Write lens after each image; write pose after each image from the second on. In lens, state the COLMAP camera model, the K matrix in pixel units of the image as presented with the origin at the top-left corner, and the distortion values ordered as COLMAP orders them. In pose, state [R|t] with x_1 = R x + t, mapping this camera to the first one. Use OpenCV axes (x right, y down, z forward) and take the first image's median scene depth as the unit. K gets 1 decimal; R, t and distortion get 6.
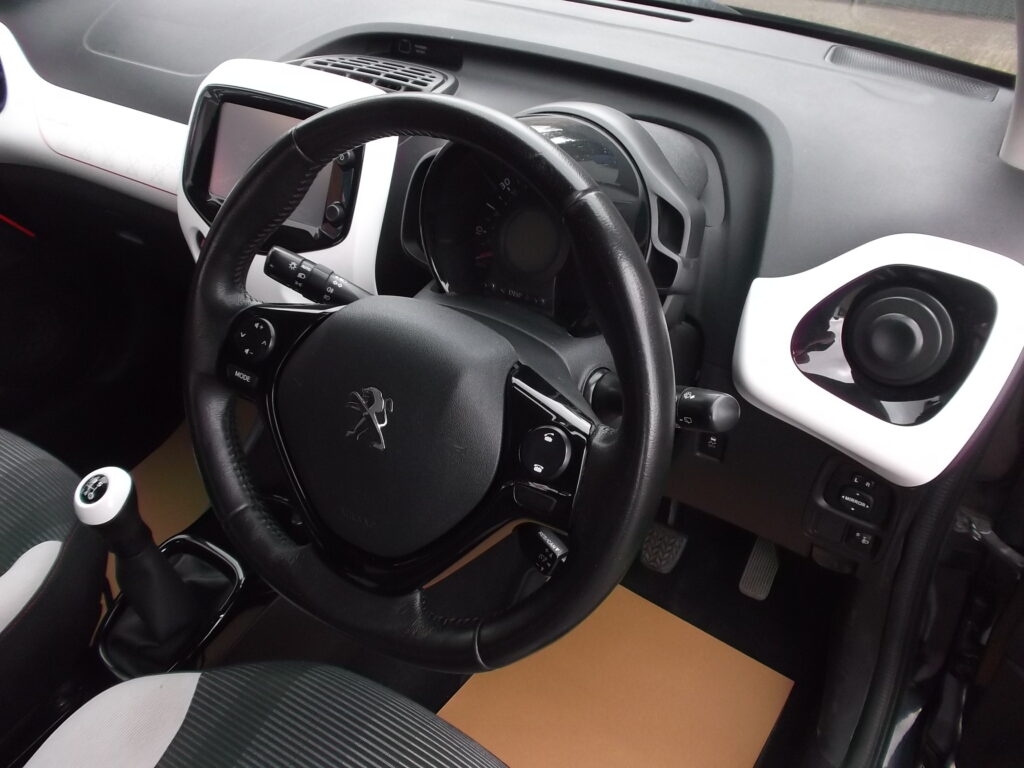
lens RADIAL K [[829.4, 0, 512.2], [0, 829.4, 382.7], [0, 0, 1]] dist [-0.032967, 0.001632]
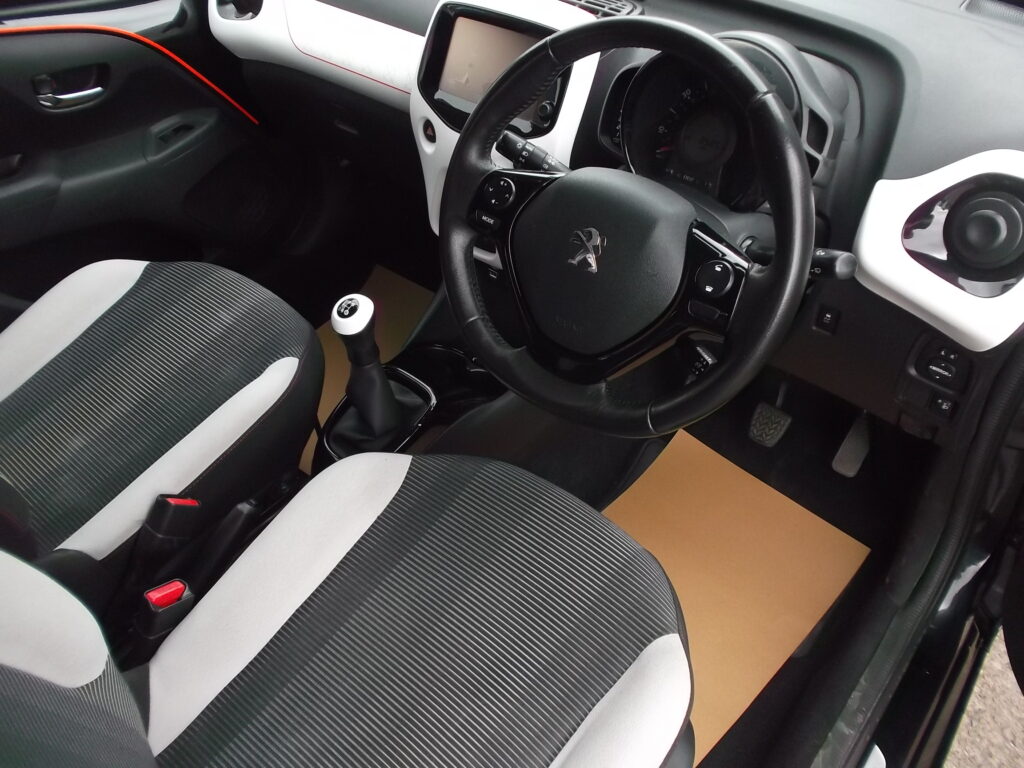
lens RADIAL K [[829.4, 0, 515.3], [0, 829.4, 382.1], [0, 0, 1]] dist [-0.032967, 0.001632]
pose [[0.989878, 0.096118, -0.104419, -0.096082], [-0.088304, 0.993109, 0.077054, 0.130531], [0.111106, -0.067053, 0.991544, -0.330784]]
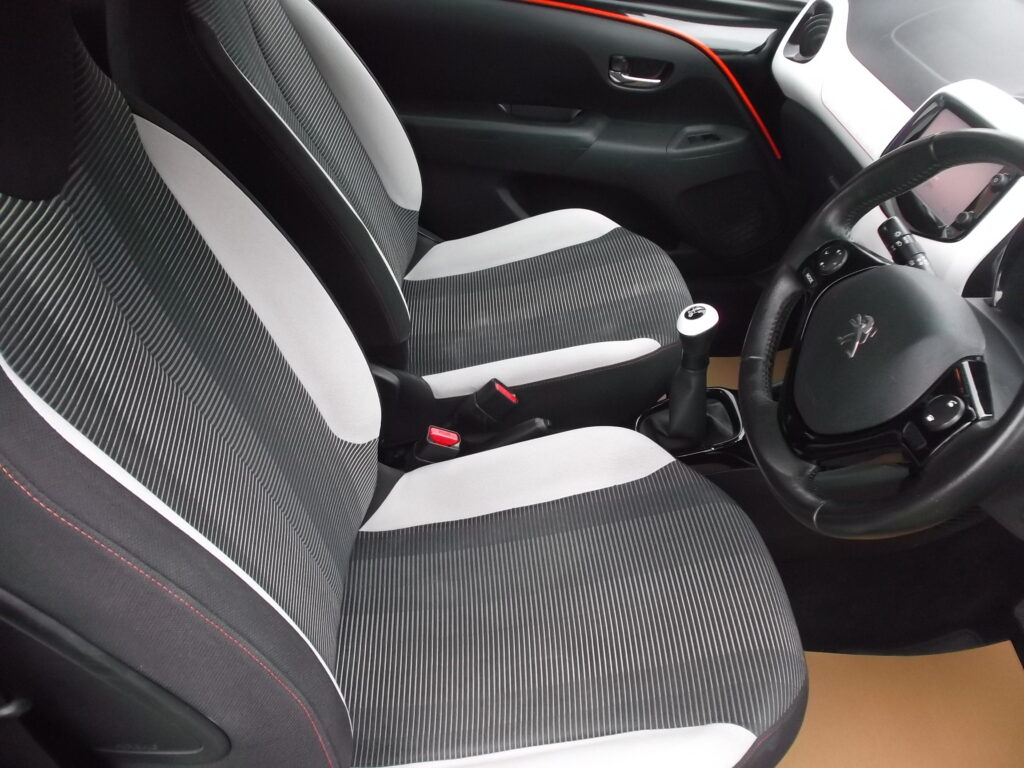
lens RADIAL K [[829.4, 0, 515.0], [0, 829.4, 381.2], [0, 0, 1]] dist [-0.032967, 0.001632]
pose [[0.576015, 0.526978, -0.624901, 0.317280], [-0.518918, 0.826405, 0.218583, 0.079885], [0.631610, 0.198366, 0.749480, -0.307430]]
